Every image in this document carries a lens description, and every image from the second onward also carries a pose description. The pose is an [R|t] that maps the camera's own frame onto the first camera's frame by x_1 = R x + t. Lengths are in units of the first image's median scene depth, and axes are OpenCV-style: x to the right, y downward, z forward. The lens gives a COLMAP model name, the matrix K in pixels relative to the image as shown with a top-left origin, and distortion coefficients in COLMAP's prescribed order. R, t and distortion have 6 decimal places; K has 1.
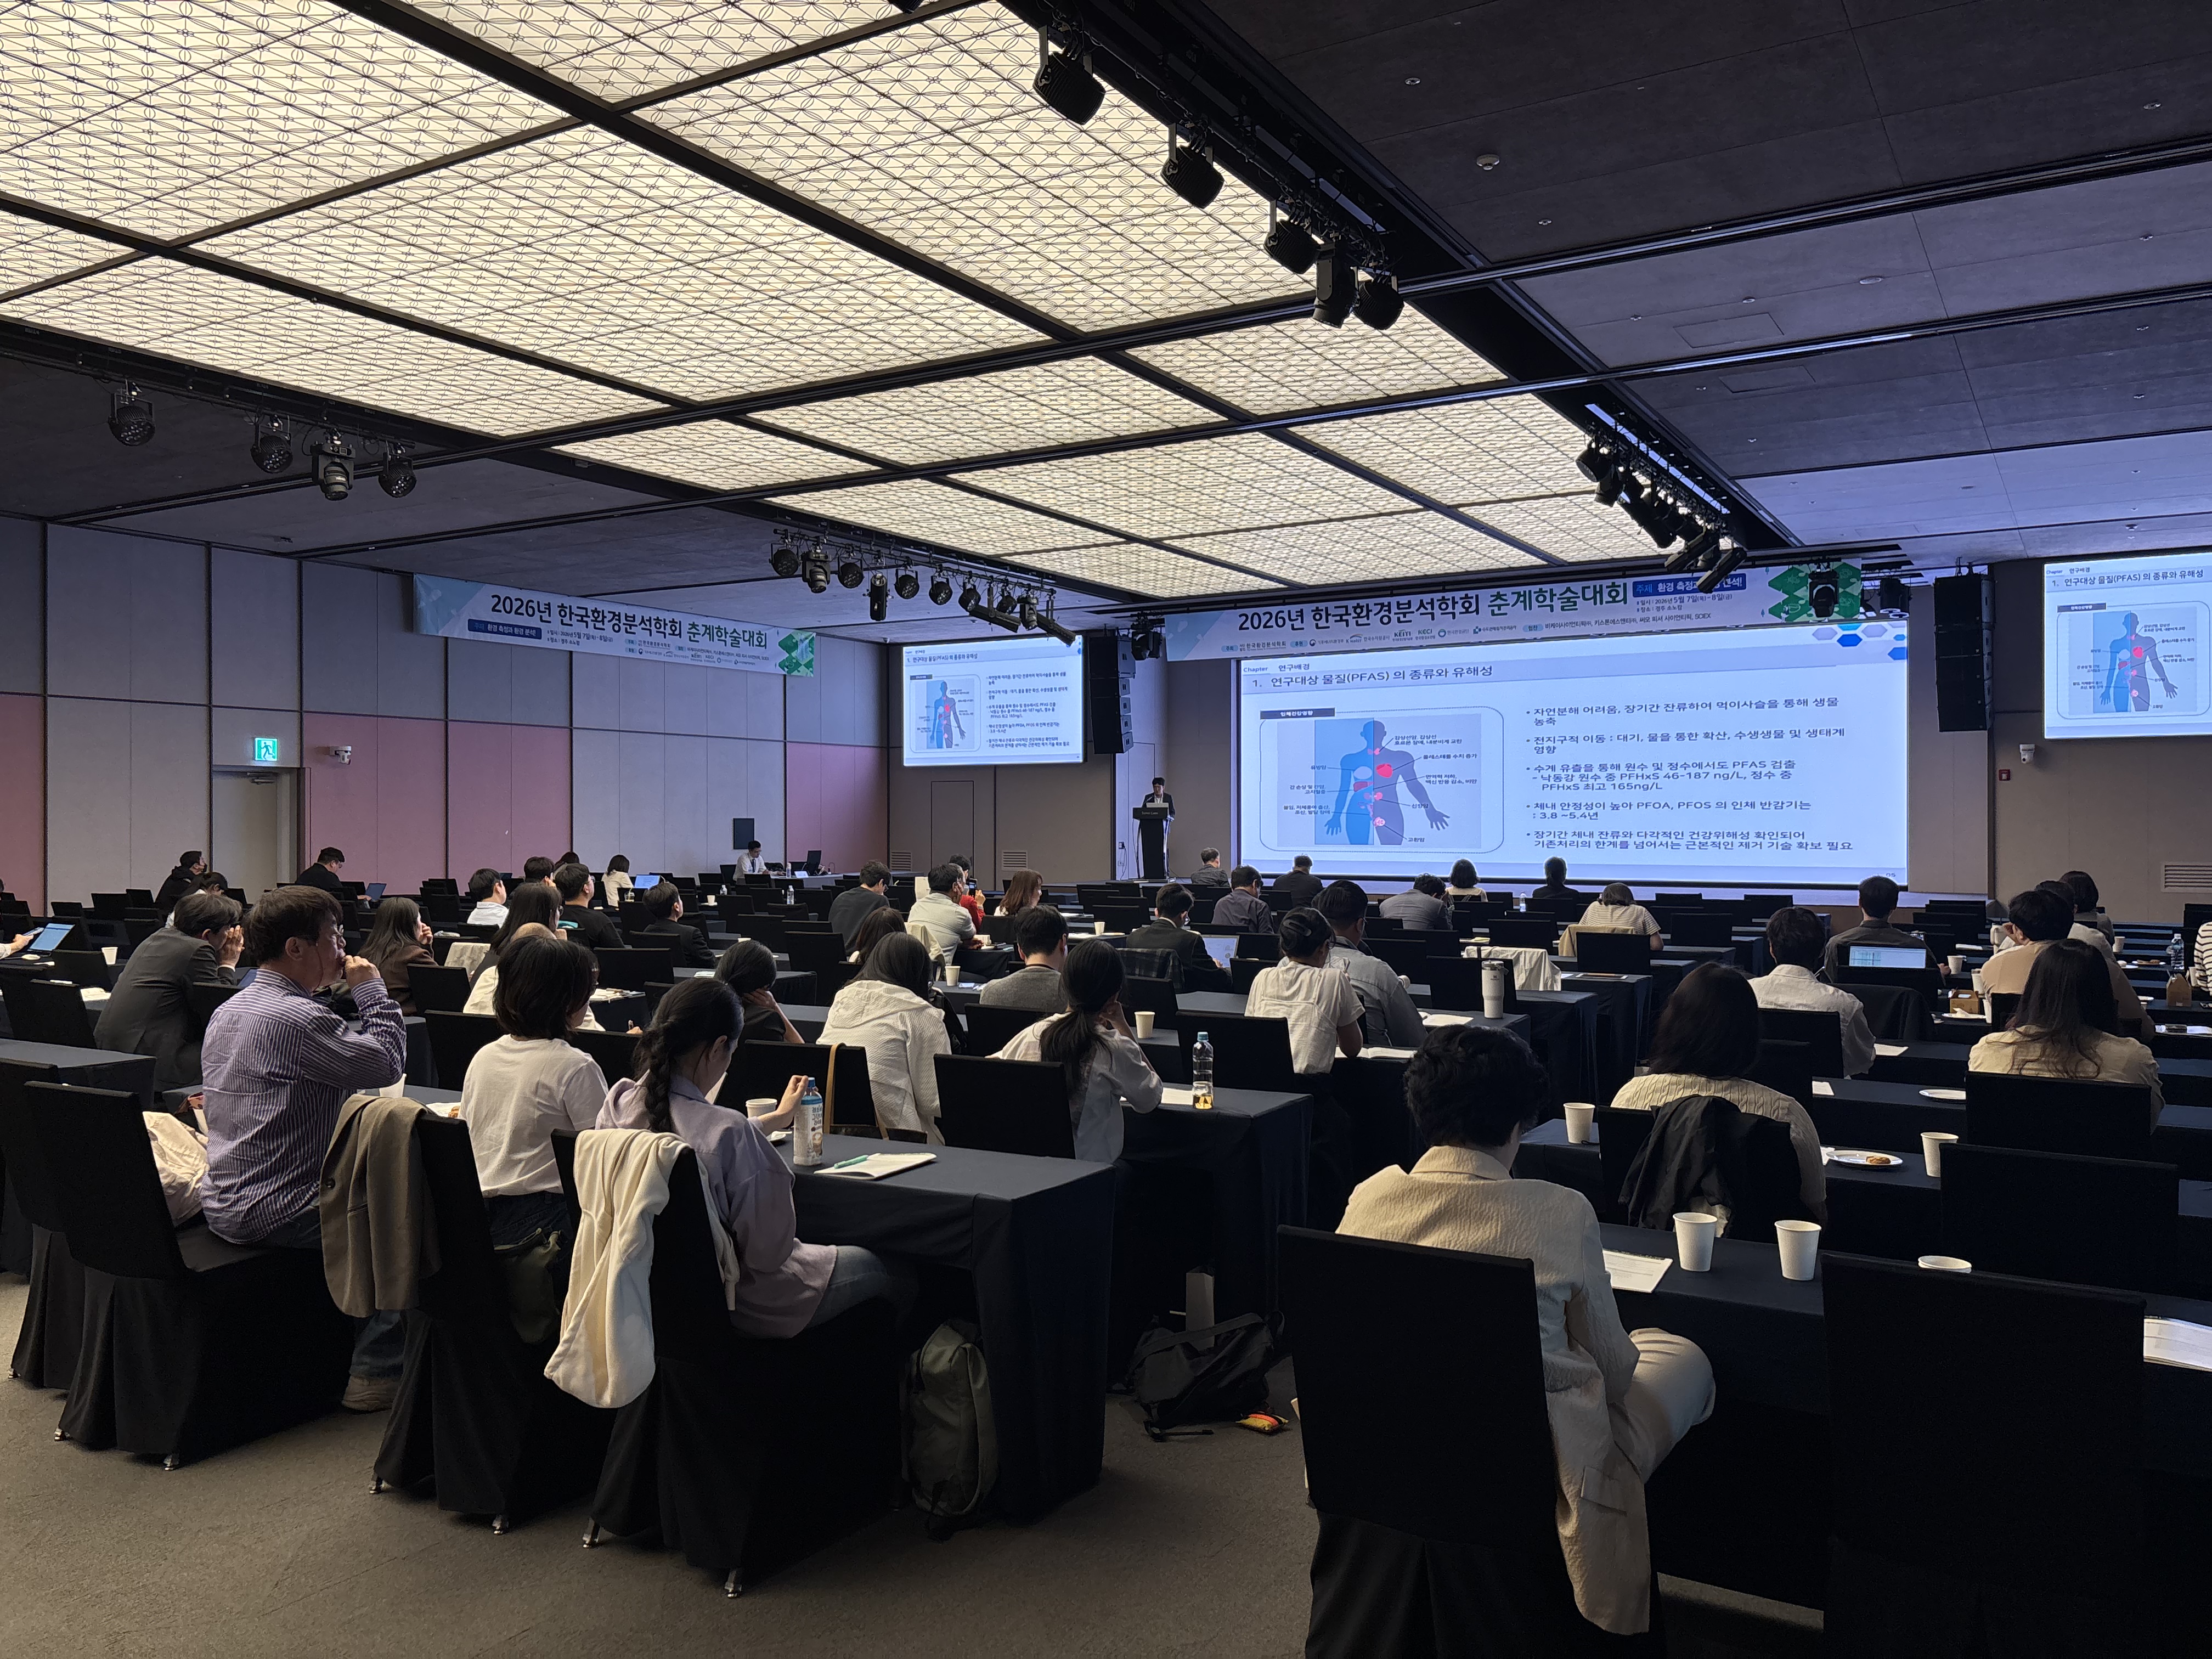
lens RADIAL K [[1658.2, 0, 1106.0], [0, 1658.2, 829.5], [0, 0, 1]] dist [0.091952, -0.149454]
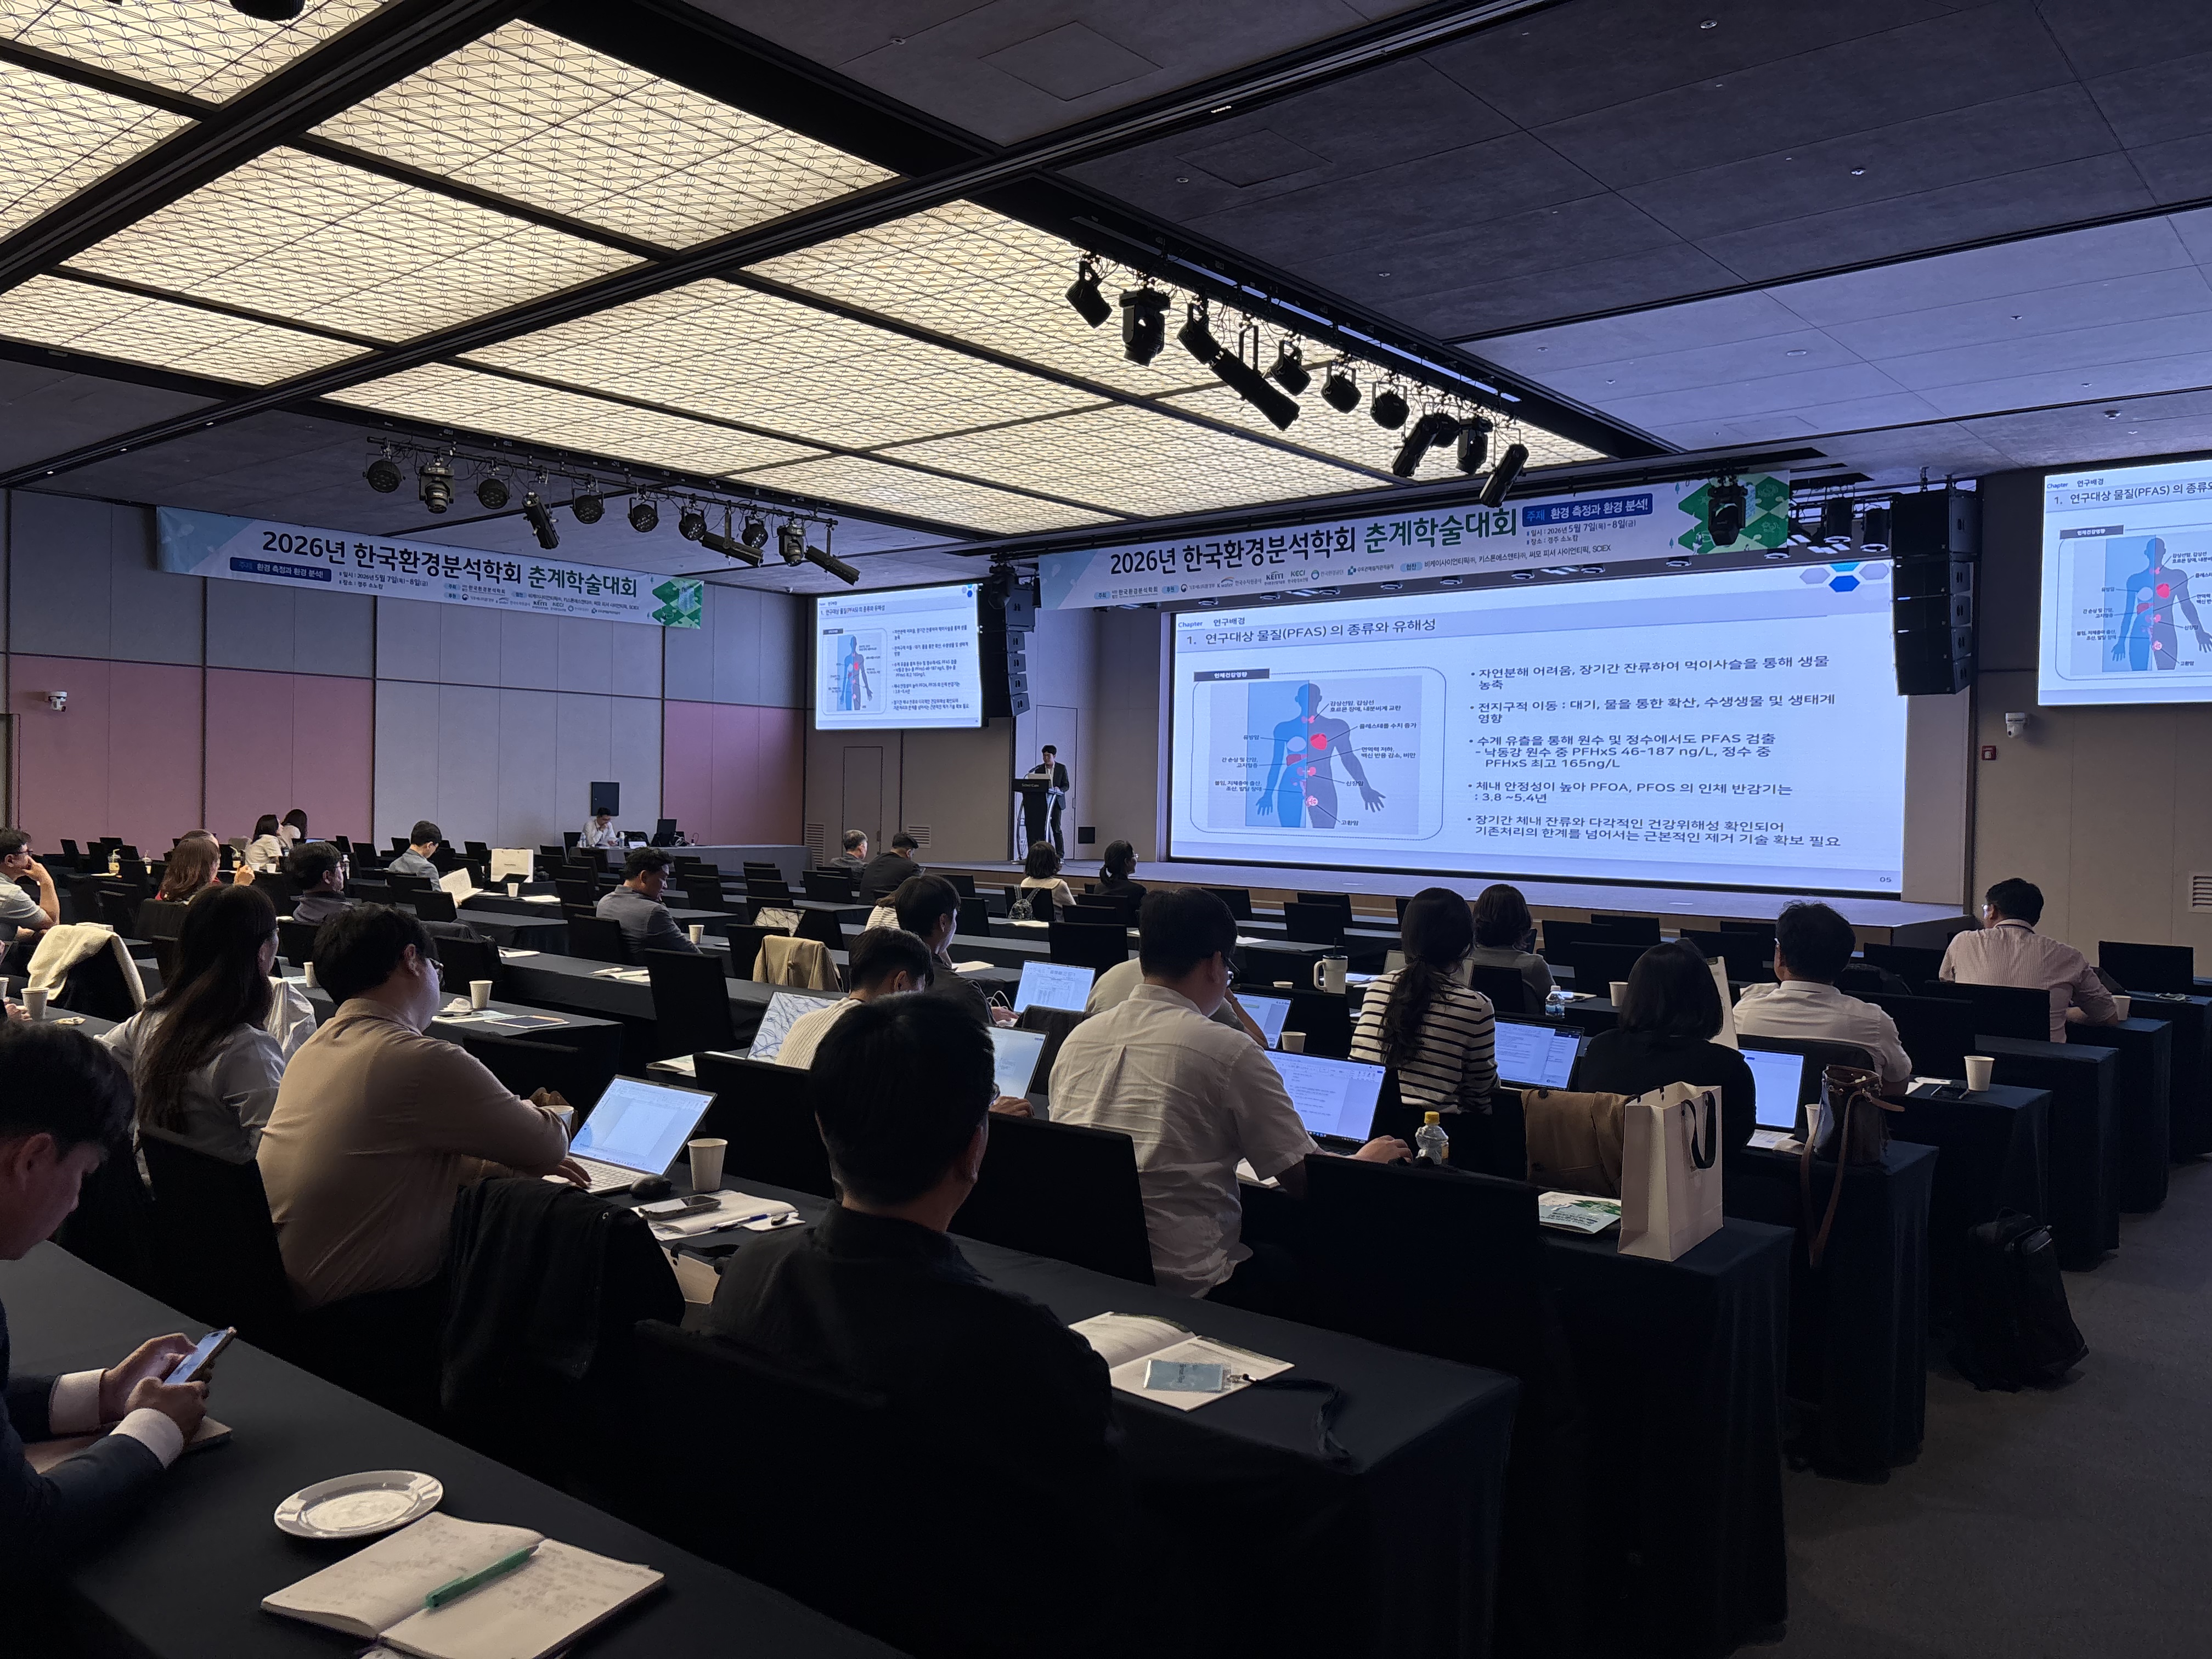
lens RADIAL K [[1658.2, 0, 1106.0], [0, 1658.2, 829.5], [0, 0, 1]] dist [0.091952, -0.149454]
pose [[0.985983, 0.023778, -0.165143, 0.219652], [-0.021713, 0.999662, 0.014300, 0.000134], [0.165428, -0.010514, 0.986166, 0.146980]]
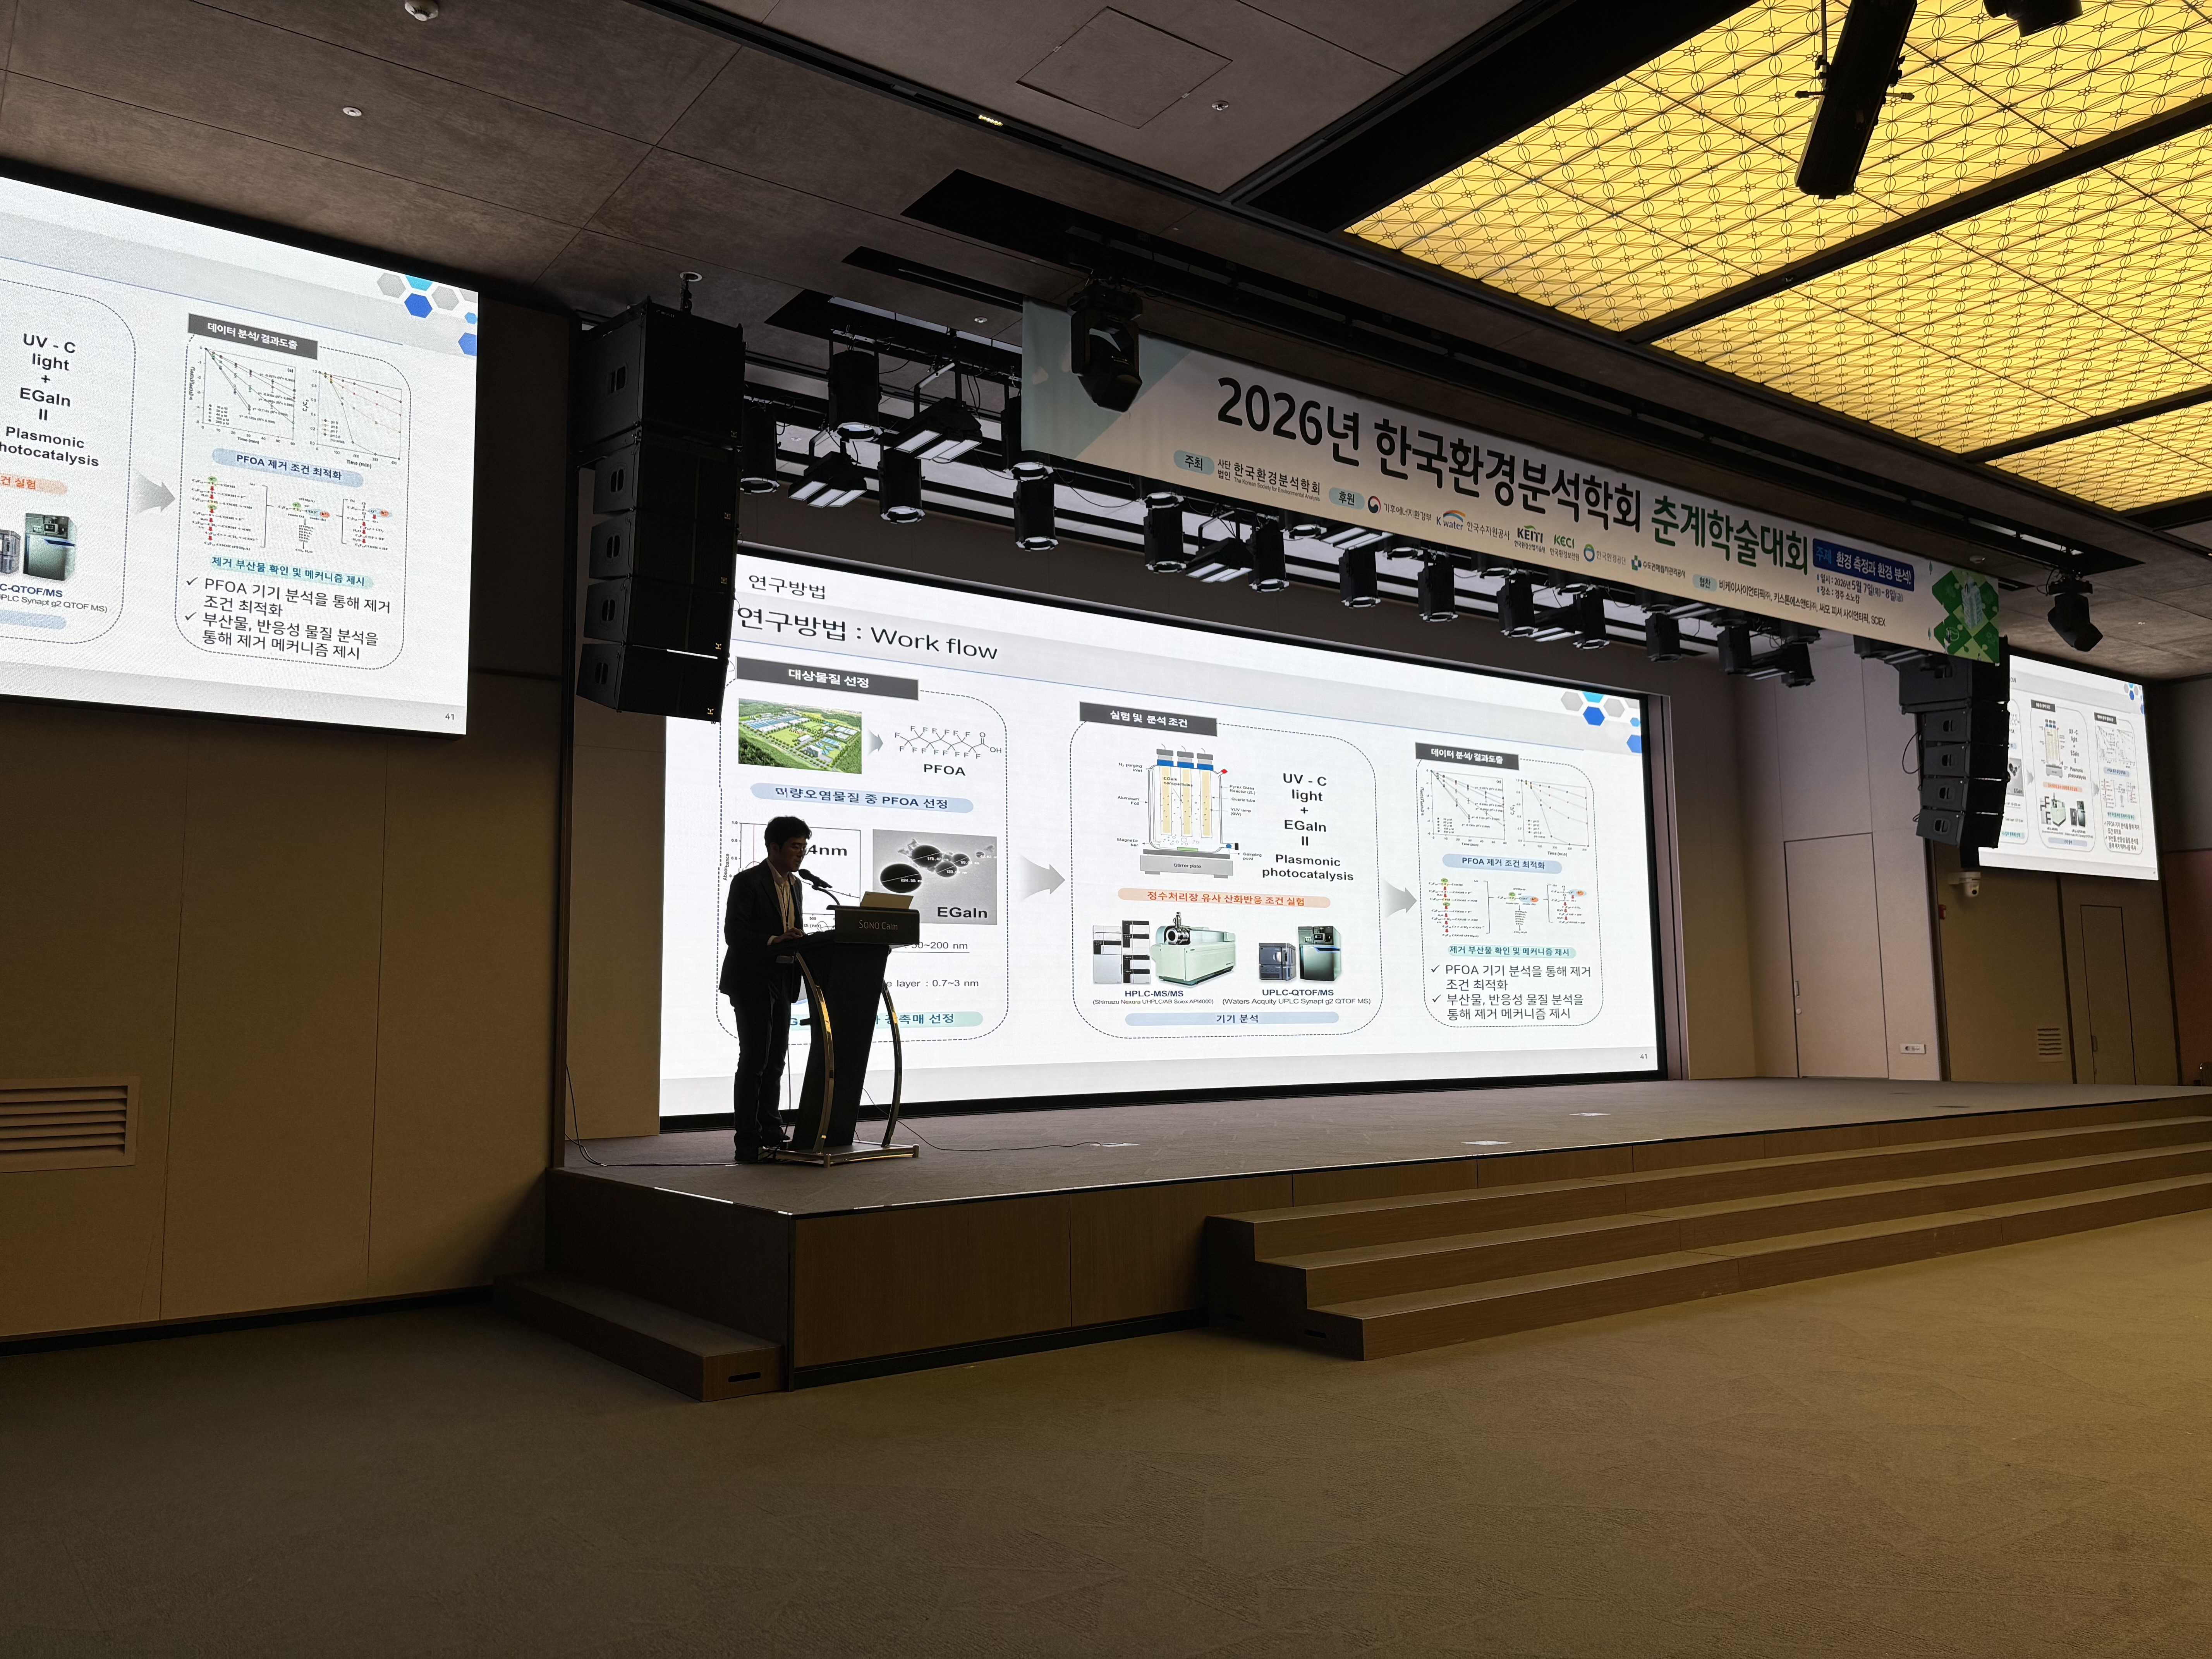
lens RADIAL K [[1658.2, 0, 1106.0], [0, 1658.2, 829.5], [0, 0, 1]] dist [0.091952, -0.149454]
pose [[0.375567, 0.100145, 0.921369, -0.250362], [0.014741, 0.993374, -0.113980, 0.009628], [-0.926678, 0.056389, 0.371602, 0.879758]]
